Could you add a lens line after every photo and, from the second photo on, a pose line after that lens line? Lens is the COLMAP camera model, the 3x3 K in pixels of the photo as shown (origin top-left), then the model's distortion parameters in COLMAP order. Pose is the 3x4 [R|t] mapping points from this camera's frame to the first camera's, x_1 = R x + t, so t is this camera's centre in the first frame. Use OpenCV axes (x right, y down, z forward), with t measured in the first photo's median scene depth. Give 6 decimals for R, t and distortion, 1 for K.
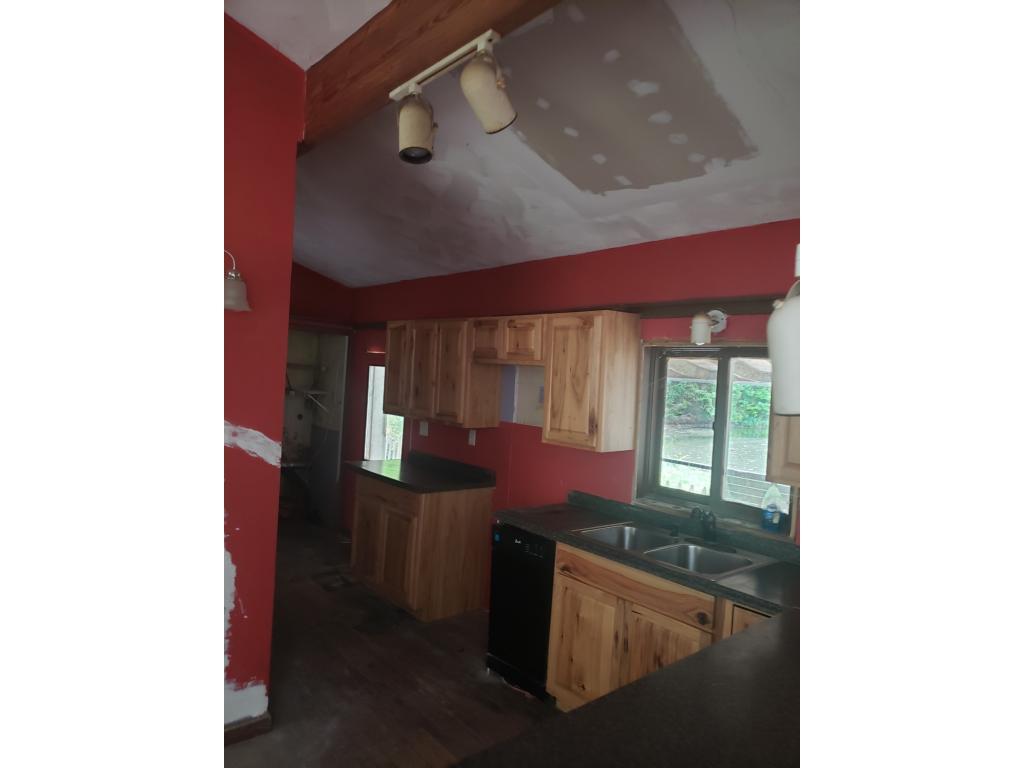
lens RADIAL K [[605.4, 0, 512.5], [0, 605.4, 383.5], [0, 0, 1]] dist [0.002281, 0.000080]
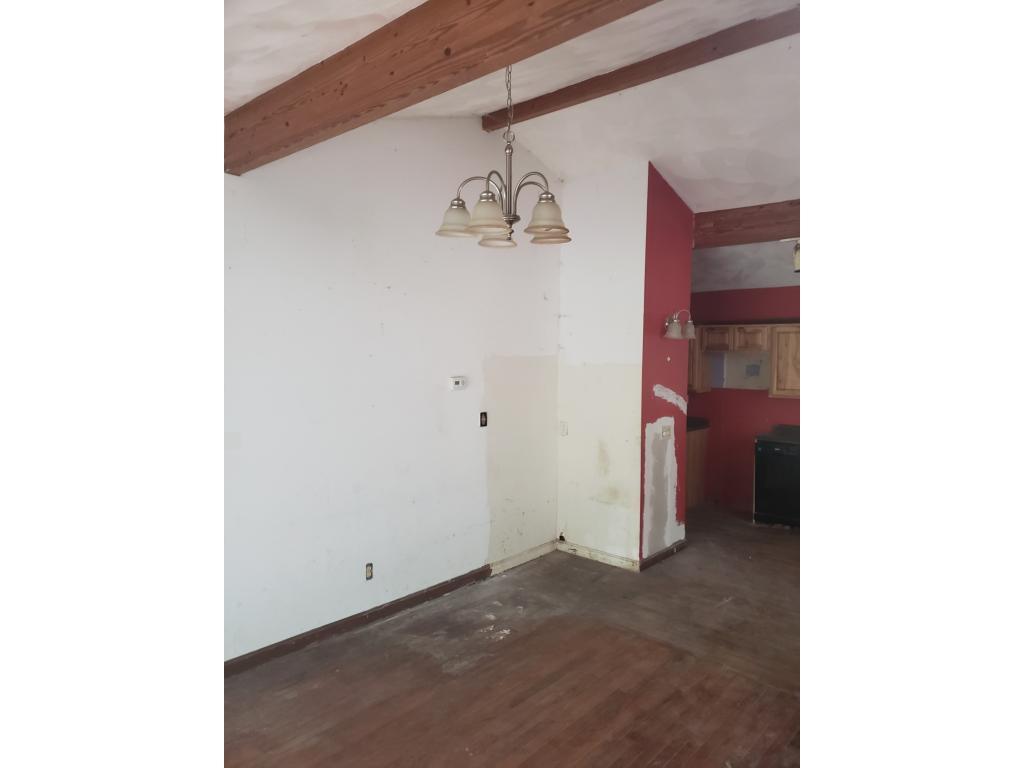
lens RADIAL K [[605.4, 0, 511.9], [0, 605.4, 383.1], [0, 0, 1]] dist [0.002281, 0.000080]
pose [[0.994006, -0.058543, 0.092330, -0.843100], [0.054050, 0.997263, 0.050444, -0.071885], [-0.095031, -0.045151, 0.994450, -0.674240]]
